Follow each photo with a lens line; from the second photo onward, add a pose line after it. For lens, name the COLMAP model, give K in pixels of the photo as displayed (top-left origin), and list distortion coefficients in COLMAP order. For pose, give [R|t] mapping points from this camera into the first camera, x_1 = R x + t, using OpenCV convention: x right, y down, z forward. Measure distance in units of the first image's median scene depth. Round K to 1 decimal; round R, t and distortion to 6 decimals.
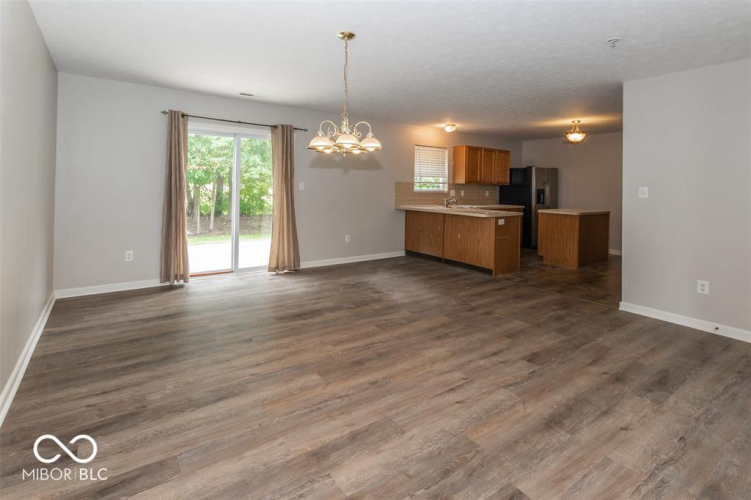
lens RADIAL K [[350.9, 0, 337.1], [0, 350.9, 188.6], [0, 0, 1]] dist [0.004242, -0.001730]
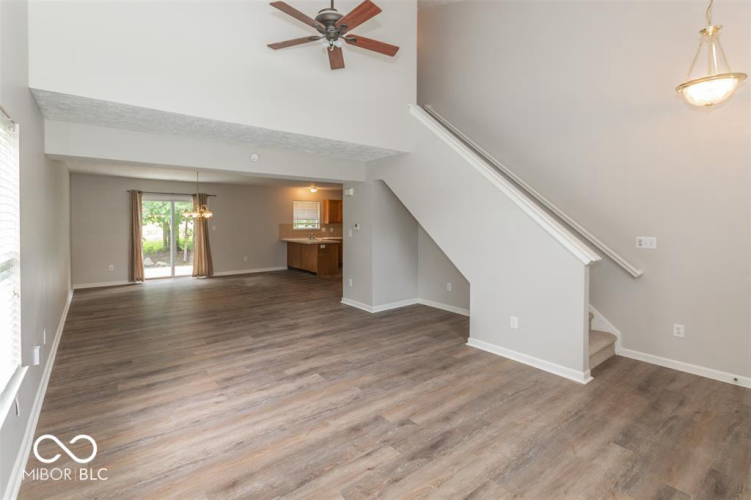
lens RADIAL K [[350.9, 0, 349.7], [0, 350.9, 224.4], [0, 0, 1]] dist [0.004242, -0.001730]
pose [[0.998197, -0.018091, 0.057225, 0.548782], [0.017665, 0.999812, 0.007941, -0.032977], [-0.057358, -0.006915, 0.998330, -0.893533]]
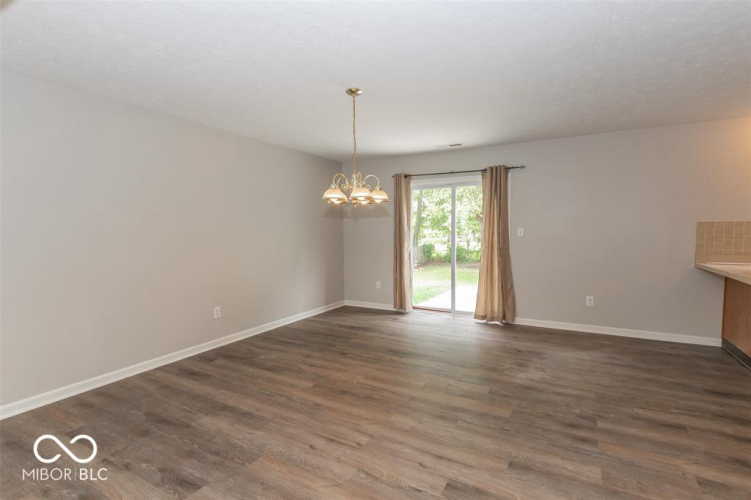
lens RADIAL K [[350.9, 0, 382.2], [0, 350.9, 256.7], [0, 0, 1]] dist [0.004242, -0.001730]
pose [[0.493587, 0.046054, -0.868476, 0.585411], [0.011148, 0.998180, 0.059268, -0.002327], [0.869625, -0.038936, 0.492175, 0.309233]]
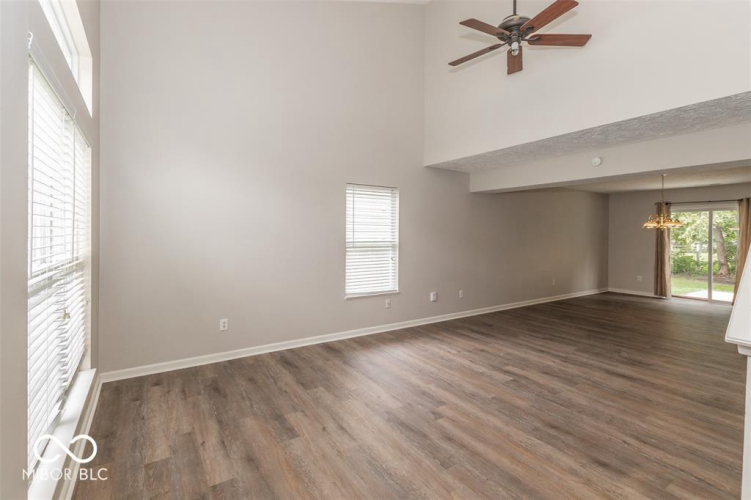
lens RADIAL K [[350.9, 0, 390.4], [0, 350.9, 234.6], [0, 0, 1]] dist [0.004242, -0.001730]
pose [[0.029809, -0.014776, -0.999446, 1.266569], [-0.014918, 0.999773, -0.015225, -0.003875], [0.999444, 0.015363, 0.029582, -0.436218]]
